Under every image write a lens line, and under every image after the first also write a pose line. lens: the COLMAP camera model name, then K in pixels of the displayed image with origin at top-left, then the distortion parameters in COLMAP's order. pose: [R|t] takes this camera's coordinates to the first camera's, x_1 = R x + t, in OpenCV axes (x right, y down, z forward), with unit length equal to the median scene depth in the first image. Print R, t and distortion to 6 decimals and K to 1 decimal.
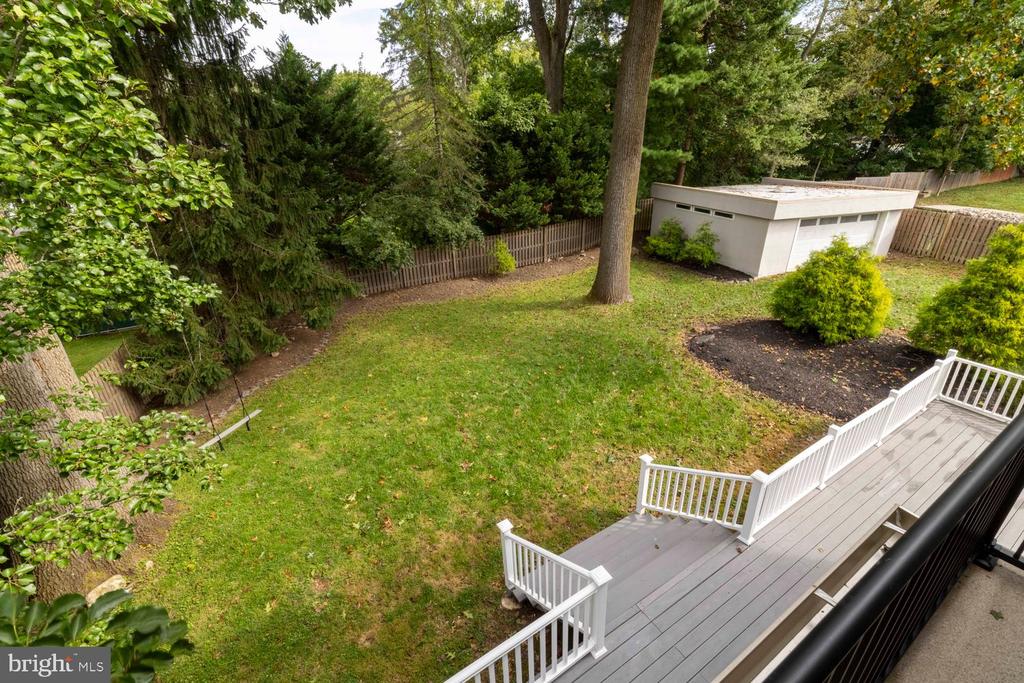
lens RADIAL K [[452.8, 0, 503.6], [0, 452.8, 344.3], [0, 0, 1]] dist [-0.000025, 0.000383]
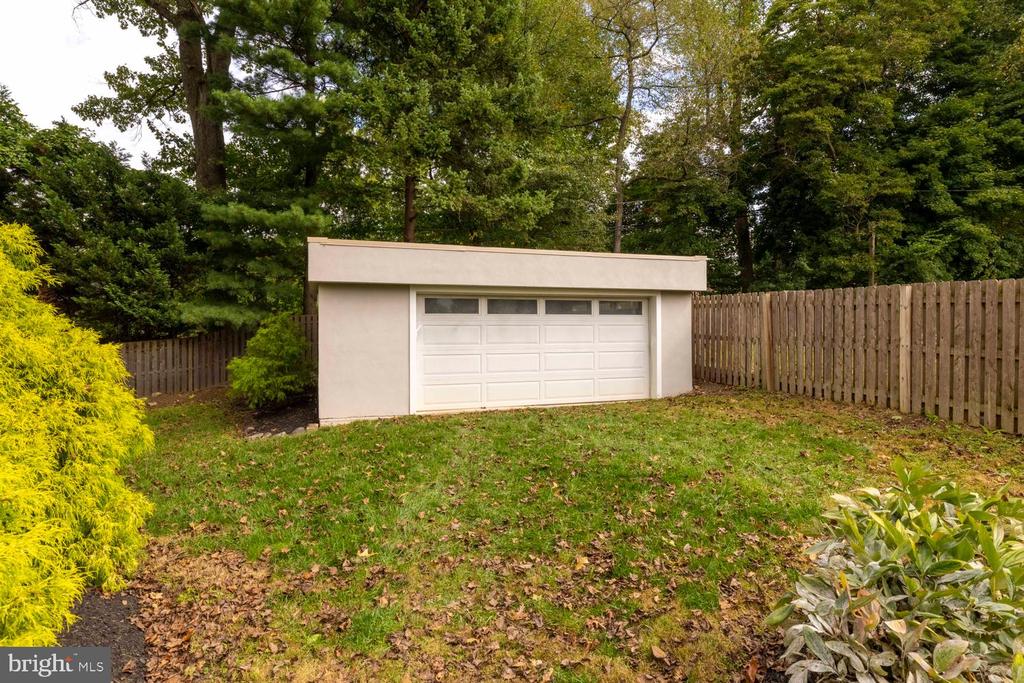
lens RADIAL K [[539.1, 0, 511.1], [0, 539.1, 323.6], [0, 0, 1]] dist [-0.000594, -0.000193]
pose [[0.999903, 0.011280, 0.008150, 0.689354], [-0.006992, 0.913570, -0.406622, -0.034271], [-0.012032, 0.406526, 0.913560, 0.486995]]
